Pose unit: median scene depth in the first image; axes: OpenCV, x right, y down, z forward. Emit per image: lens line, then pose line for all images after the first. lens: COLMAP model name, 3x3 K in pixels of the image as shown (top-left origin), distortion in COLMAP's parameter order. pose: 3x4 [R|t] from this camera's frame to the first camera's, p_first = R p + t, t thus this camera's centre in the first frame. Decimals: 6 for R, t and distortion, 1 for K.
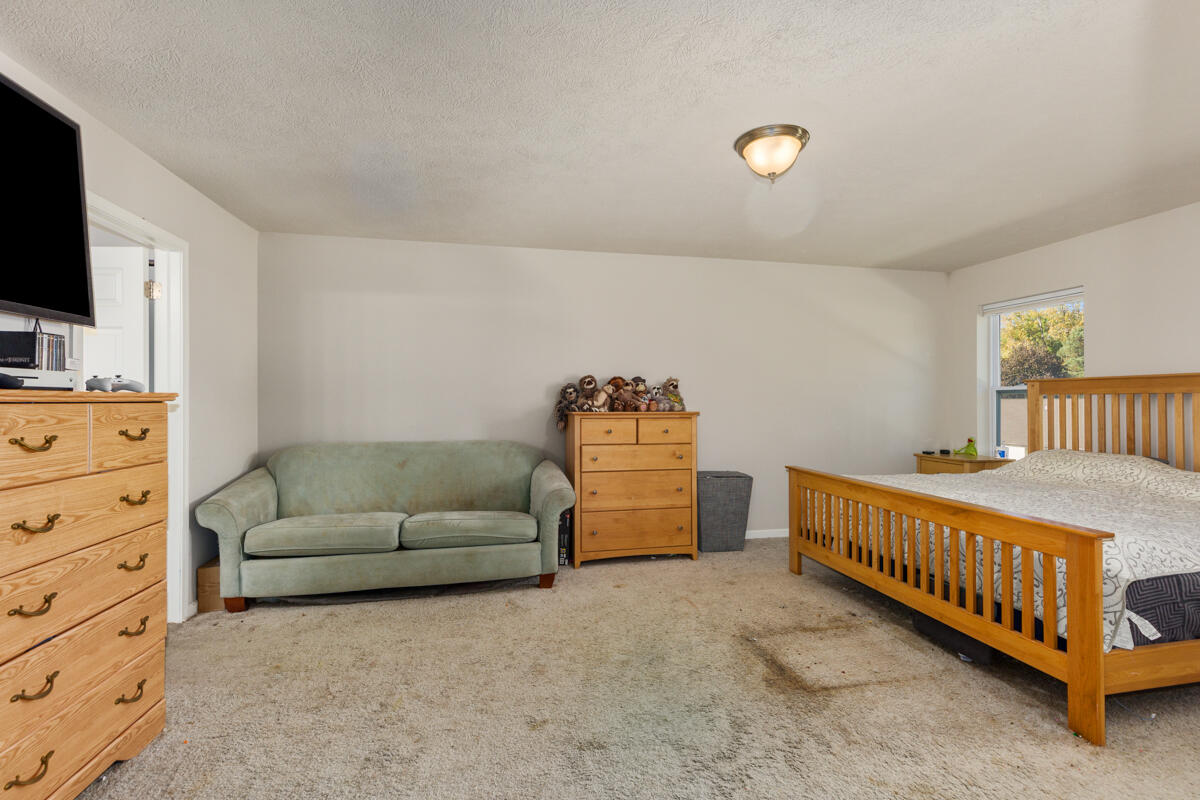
lens RADIAL K [[538.6, 0, 604.5], [0, 538.6, 400.0], [0, 0, 1]] dist [0.001784, 0.000060]
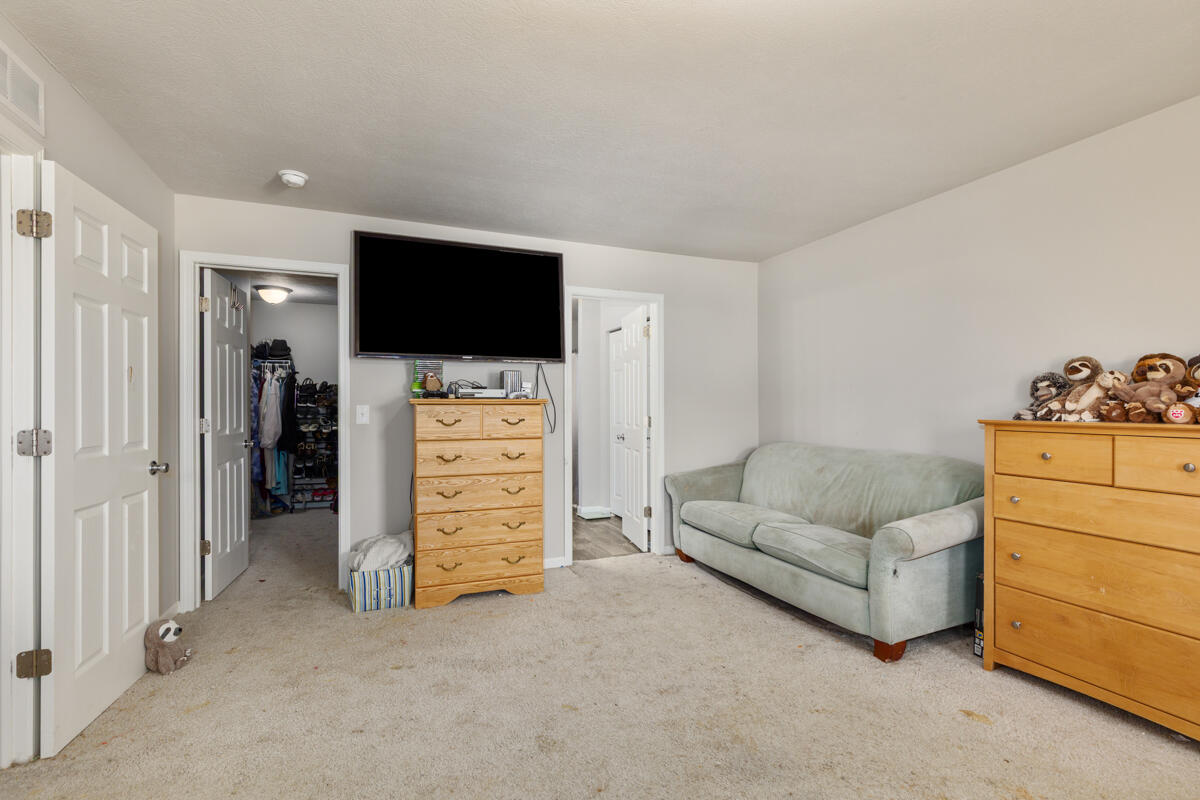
lens RADIAL K [[538.6, 0, 603.5], [0, 538.6, 406.5], [0, 0, 1]] dist [0.001784, 0.000060]
pose [[0.193277, -0.000115, -0.981144, 0.593489], [0.003123, 0.999995, 0.000498, 0.006651], [0.981139, -0.003160, 0.193276, 0.549474]]
